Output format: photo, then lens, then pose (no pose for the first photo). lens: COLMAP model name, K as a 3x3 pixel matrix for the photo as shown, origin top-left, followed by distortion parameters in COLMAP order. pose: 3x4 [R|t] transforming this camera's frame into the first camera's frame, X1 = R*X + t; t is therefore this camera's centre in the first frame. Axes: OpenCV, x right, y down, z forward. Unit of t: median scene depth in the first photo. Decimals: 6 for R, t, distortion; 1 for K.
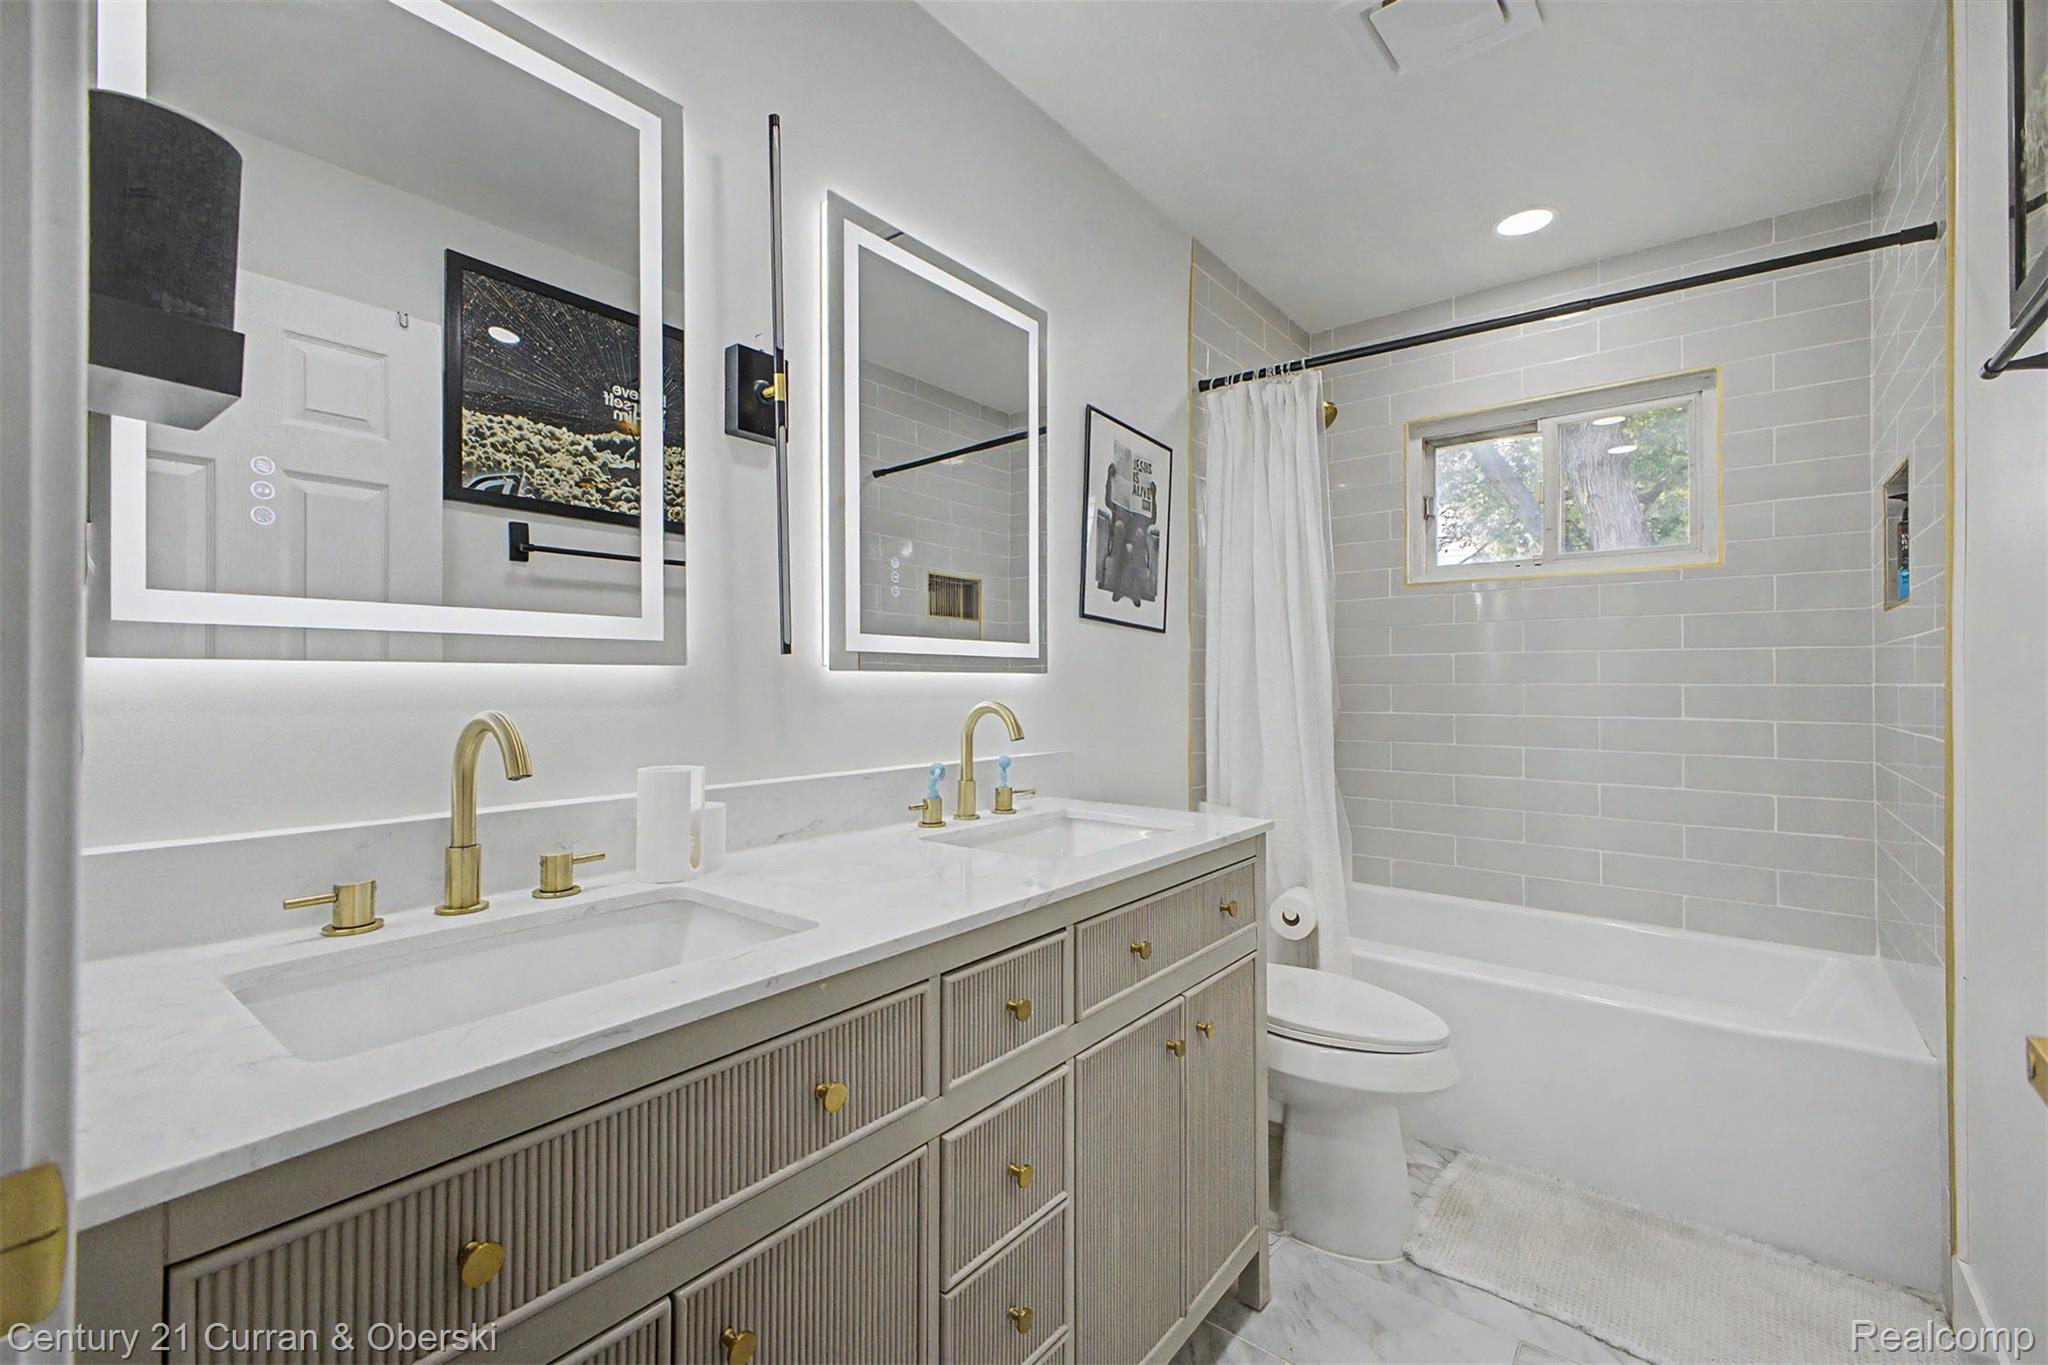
lens RADIAL K [[842.1, 0, 1031.6], [0, 842.1, 681.3], [0, 0, 1]] dist [-0.002977, -0.002061]
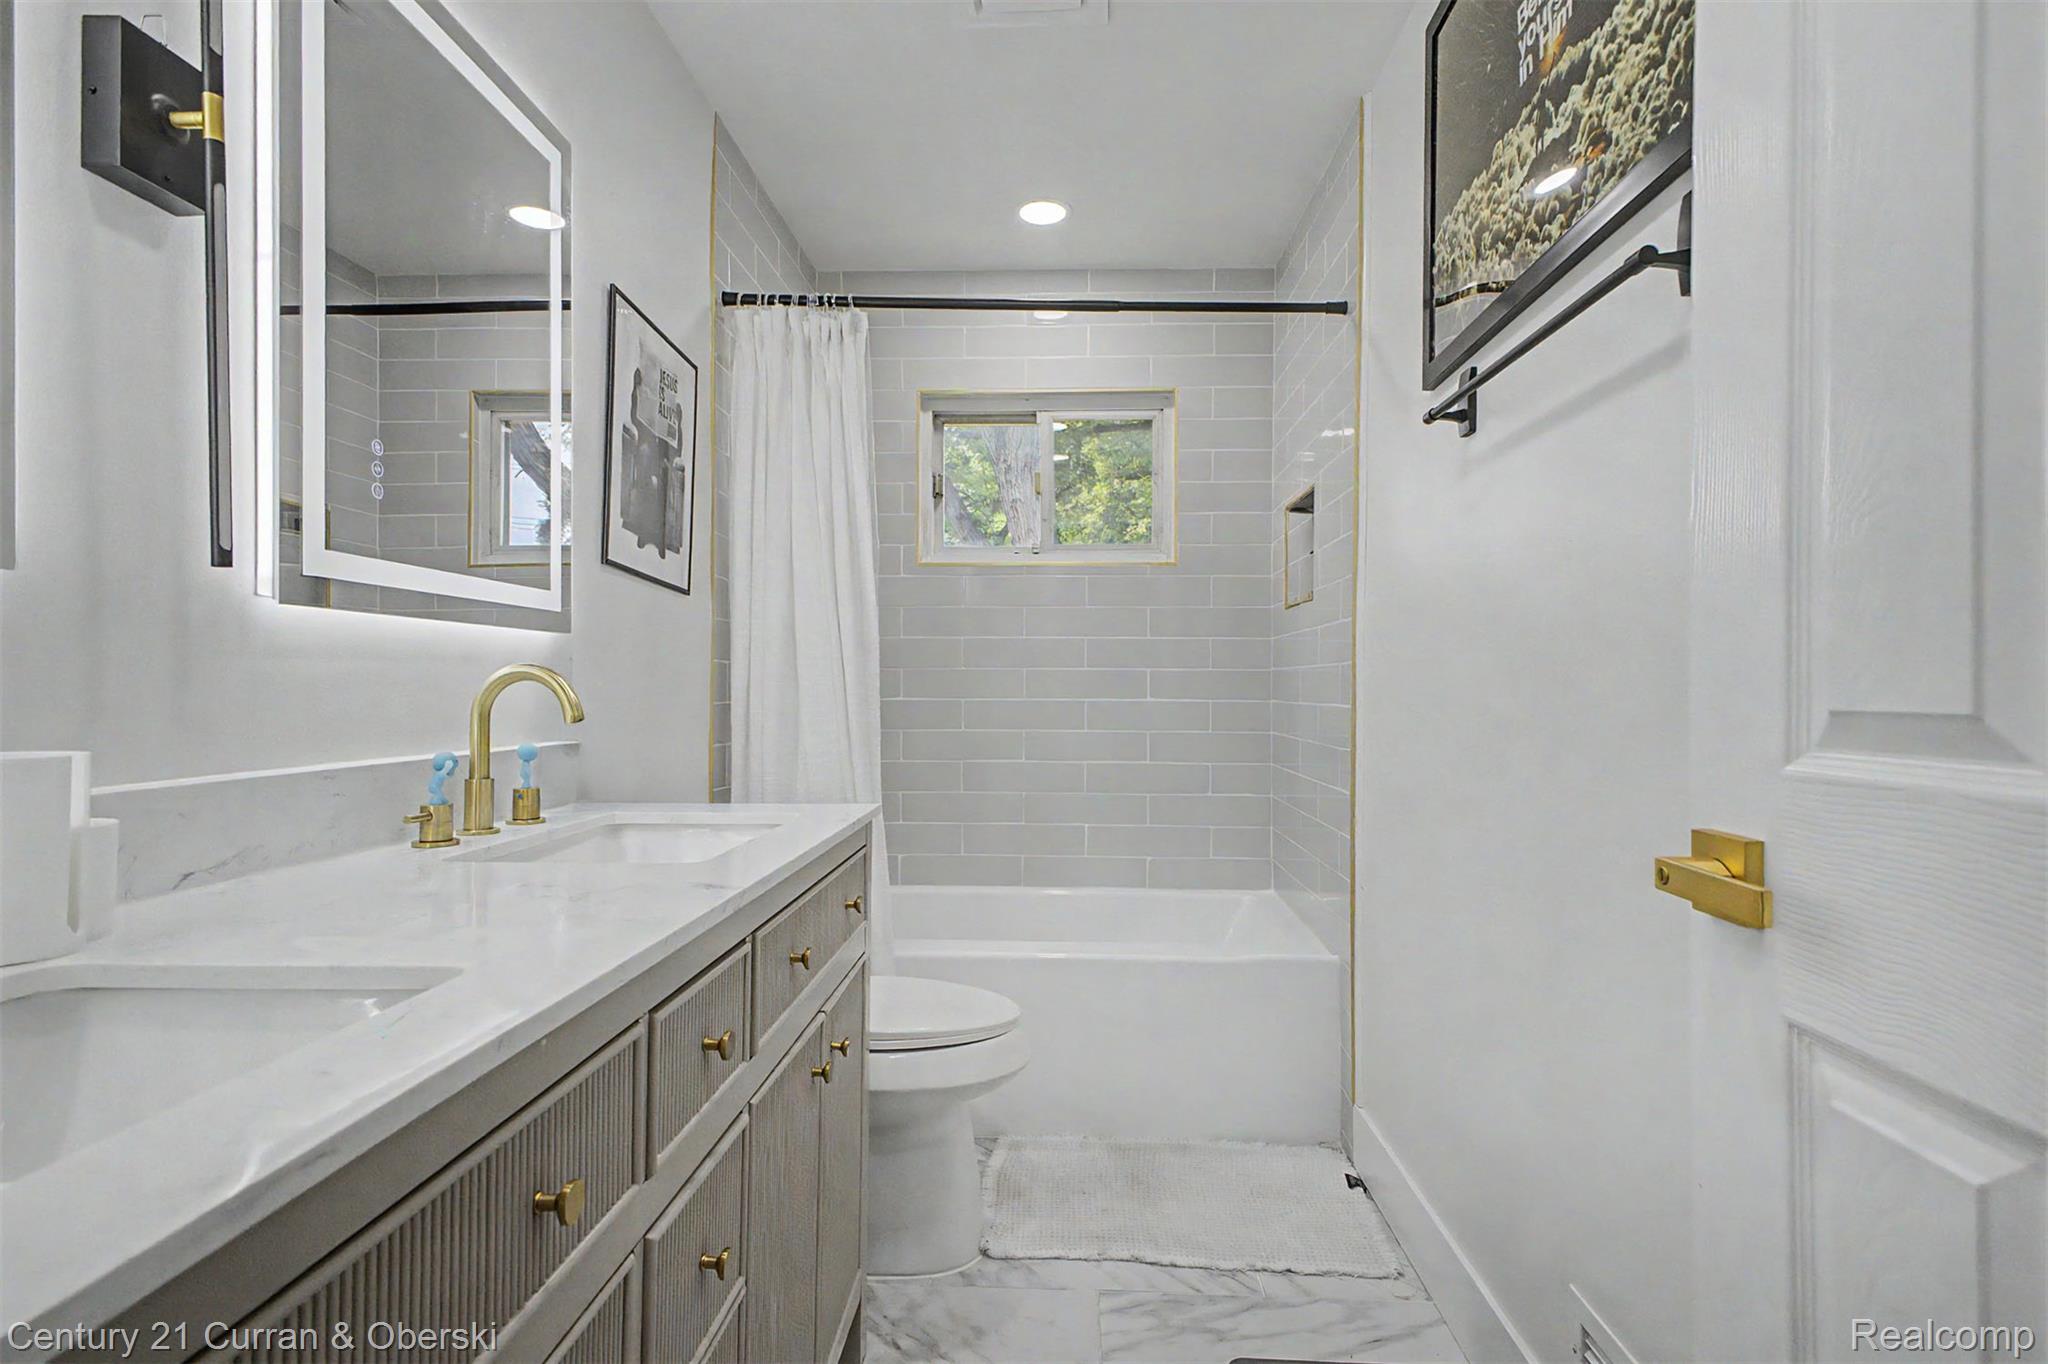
lens RADIAL K [[980.2, 0, 1026.7], [0, 980.2, 686.9], [0, 0, 1]] dist [0.010538, -0.004019]
pose [[0.803290, 0.002837, 0.595582, -0.176801], [-0.004957, 0.999986, 0.001922, 0.034083], [-0.595568, -0.004496, 0.803292, 0.067586]]
